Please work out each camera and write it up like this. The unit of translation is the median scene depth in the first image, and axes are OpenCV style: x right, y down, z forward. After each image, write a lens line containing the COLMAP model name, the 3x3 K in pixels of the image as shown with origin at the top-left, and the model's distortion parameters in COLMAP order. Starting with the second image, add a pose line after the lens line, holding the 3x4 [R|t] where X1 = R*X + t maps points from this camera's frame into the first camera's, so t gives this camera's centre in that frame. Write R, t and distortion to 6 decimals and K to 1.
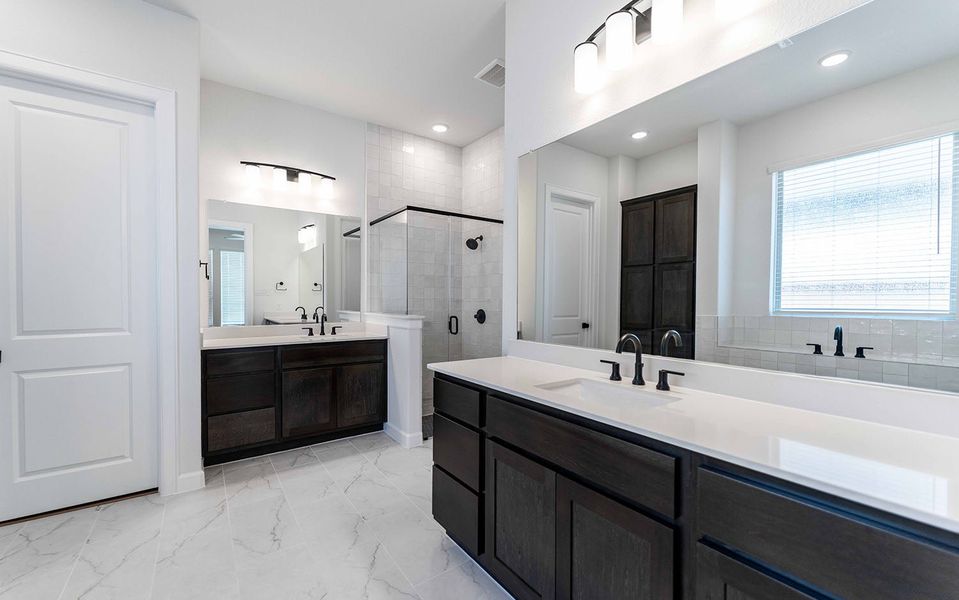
lens RADIAL K [[387.0, 0, 478.2], [0, 387.0, 302.0], [0, 0, 1]] dist [-0.002096, -0.000785]
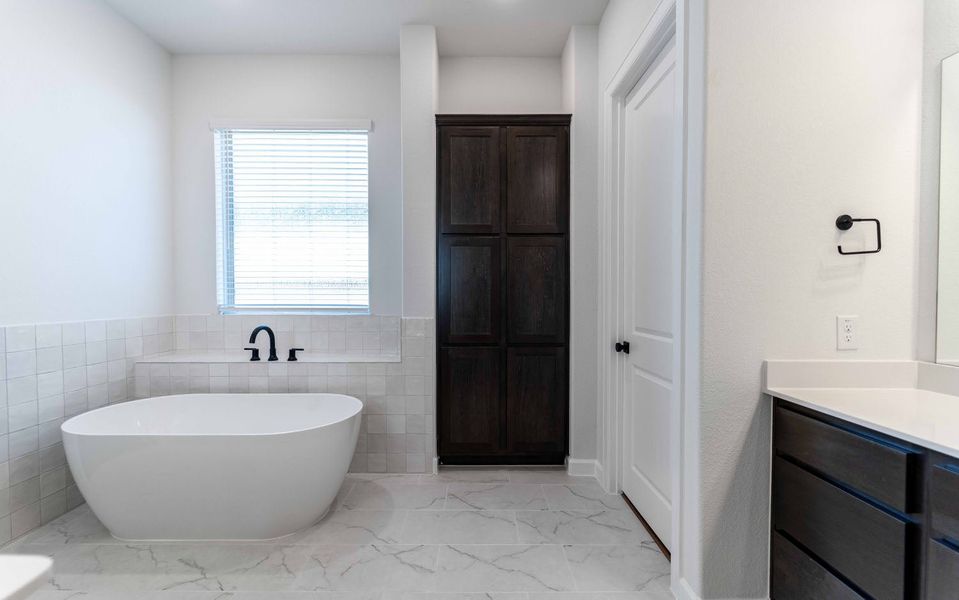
lens RADIAL K [[389.6, 0, 481.6], [0, 389.6, 300.2], [0, 0, 1]] dist [0.001820, -0.001601]
pose [[-0.574932, 0.002415, -0.818197, -0.065225], [-0.011627, 0.999871, 0.011121, -0.002970], [0.818118, 0.015907, -0.574830, 0.997209]]
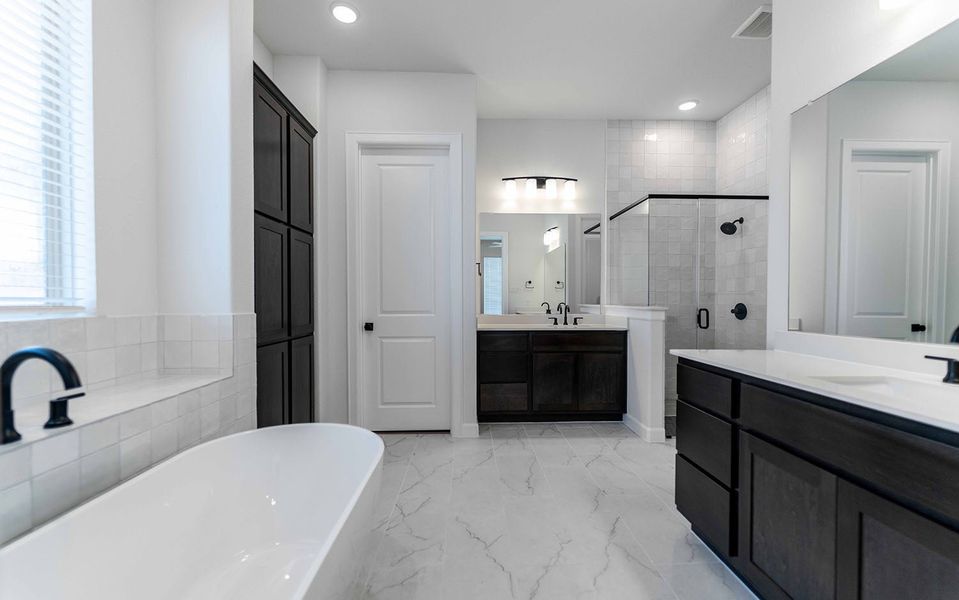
lens RADIAL K [[387.0, 0, 480.4], [0, 387.0, 302.9], [0, 0, 1]] dist [-0.002096, -0.000785]
pose [[0.829804, 0.003919, -0.558041, 0.011294], [-0.003342, 0.999992, 0.002053, 0.030033], [0.558044, 0.000161, 0.829811, -0.059101]]
